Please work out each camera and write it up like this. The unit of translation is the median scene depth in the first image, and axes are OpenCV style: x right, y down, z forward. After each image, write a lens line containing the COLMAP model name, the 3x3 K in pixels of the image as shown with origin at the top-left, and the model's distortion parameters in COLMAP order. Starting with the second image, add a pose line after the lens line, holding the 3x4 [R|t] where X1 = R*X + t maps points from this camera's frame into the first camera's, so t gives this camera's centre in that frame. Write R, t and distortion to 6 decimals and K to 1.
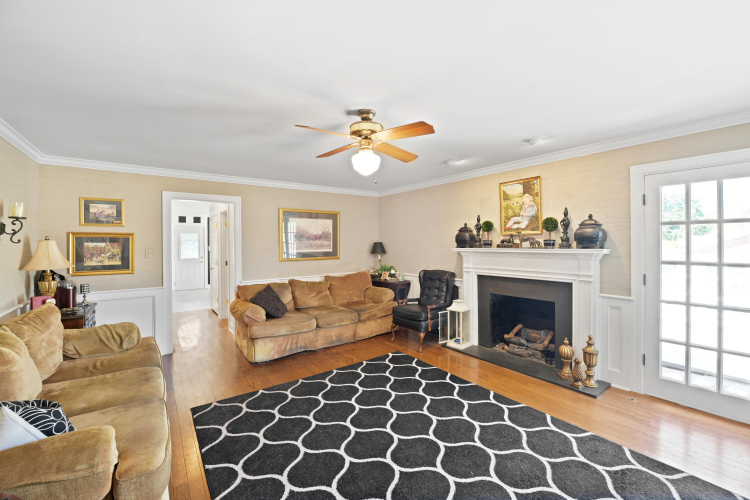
lens RADIAL K [[303.3, 0, 373.9], [0, 303.3, 246.0], [0, 0, 1]] dist [-0.023690, 0.001519]
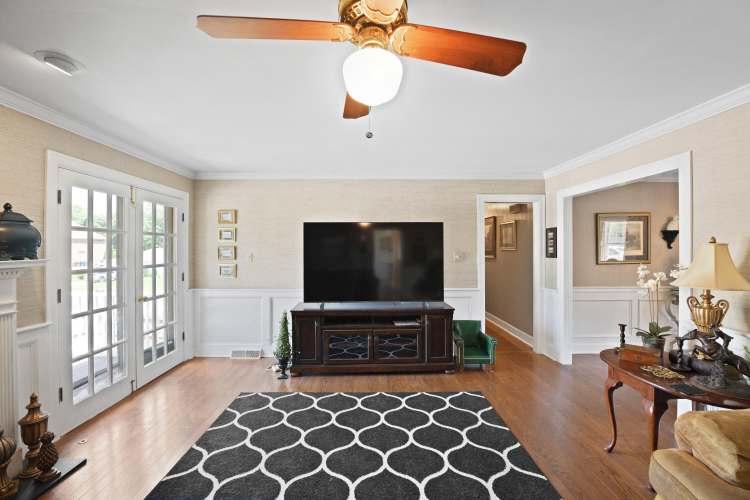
lens RADIAL K [[303.3, 0, 373.9], [0, 303.3, 246.6], [0, 0, 1]] dist [-0.023690, 0.001519]
pose [[-0.813638, 0.006306, 0.581338, -0.196165], [0.008832, 0.999960, 0.001514, -0.010854], [-0.581305, 0.006366, -0.813661, 0.899320]]
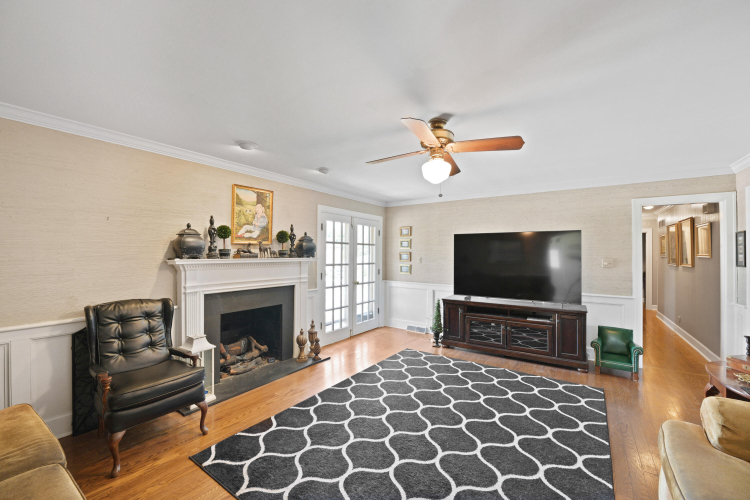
lens RADIAL K [[303.3, 0, 372.3], [0, 303.3, 248.9], [0, 0, 1]] dist [-0.023690, 0.001519]
pose [[-0.313368, 0.015091, 0.949512, -0.582794], [0.002029, 0.999882, -0.015221, -0.007244], [-0.949629, -0.002843, -0.313362, 0.978102]]
